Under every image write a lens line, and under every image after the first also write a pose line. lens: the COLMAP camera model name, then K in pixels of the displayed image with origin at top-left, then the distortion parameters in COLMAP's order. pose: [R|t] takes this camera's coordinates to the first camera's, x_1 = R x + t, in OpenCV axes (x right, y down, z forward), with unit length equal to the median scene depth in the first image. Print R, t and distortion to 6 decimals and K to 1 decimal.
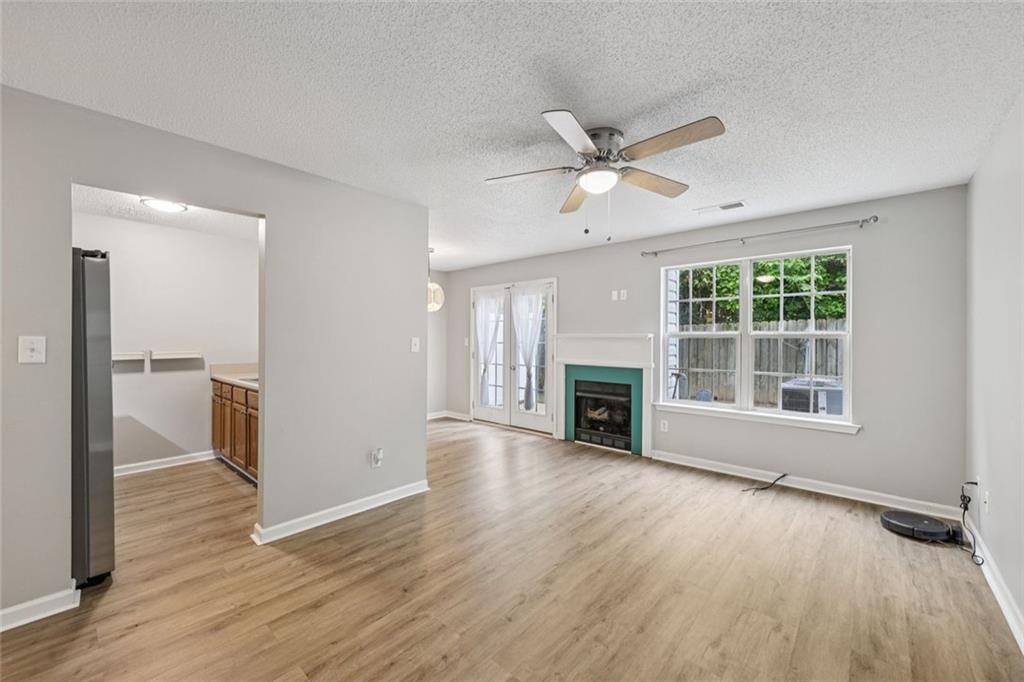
lens RADIAL K [[406.4, 0, 512.0], [0, 406.4, 341.0], [0, 0, 1]] dist [0.001740, 0.000147]
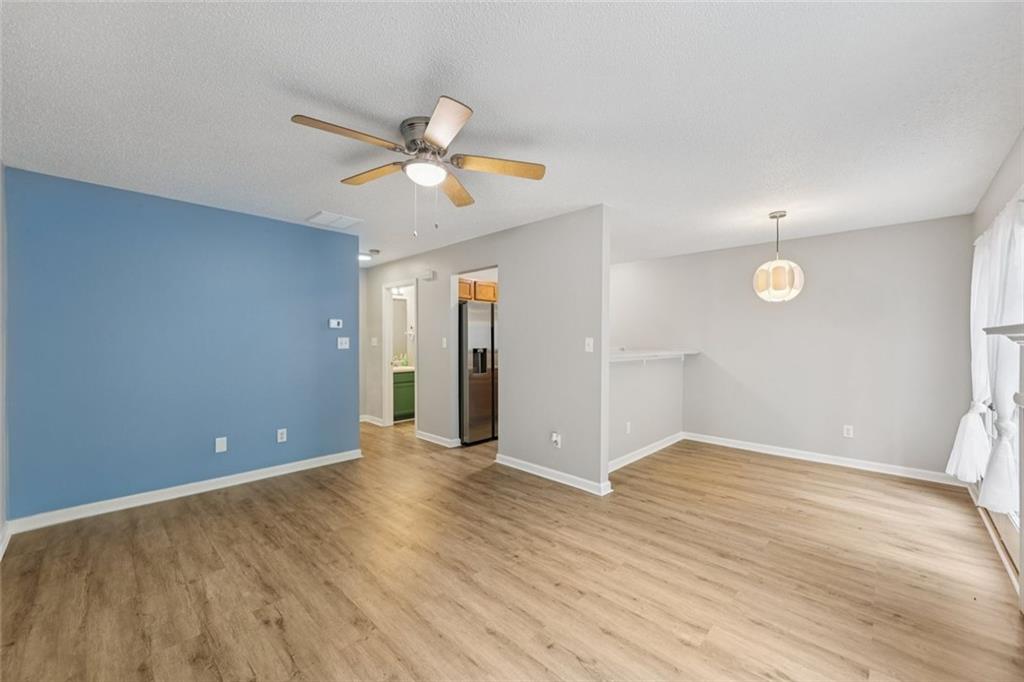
lens RADIAL K [[405.7, 0, 508.0], [0, 405.7, 342.5], [0, 0, 1]] dist [0.000865, -0.000028]
pose [[-0.046025, 0.004600, -0.998930, 0.520932], [-0.010547, 0.999931, 0.005091, -0.000392], [0.998885, 0.010770, -0.045973, 0.557443]]
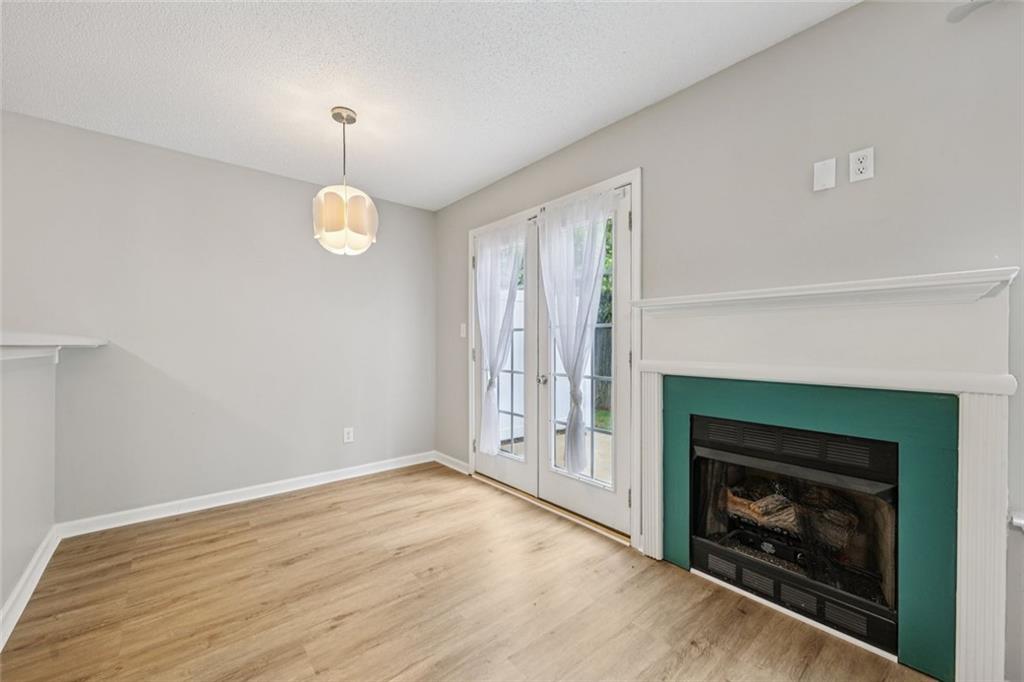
lens RADIAL K [[405.7, 0, 508.0], [0, 405.7, 342.5], [0, 0, 1]] dist [0.000865, -0.000028]
pose [[0.988691, -0.003025, -0.149936, 0.038677], [0.002163, 0.999980, -0.005911, 0.027364], [0.149950, 0.005519, 0.988678, 0.581573]]
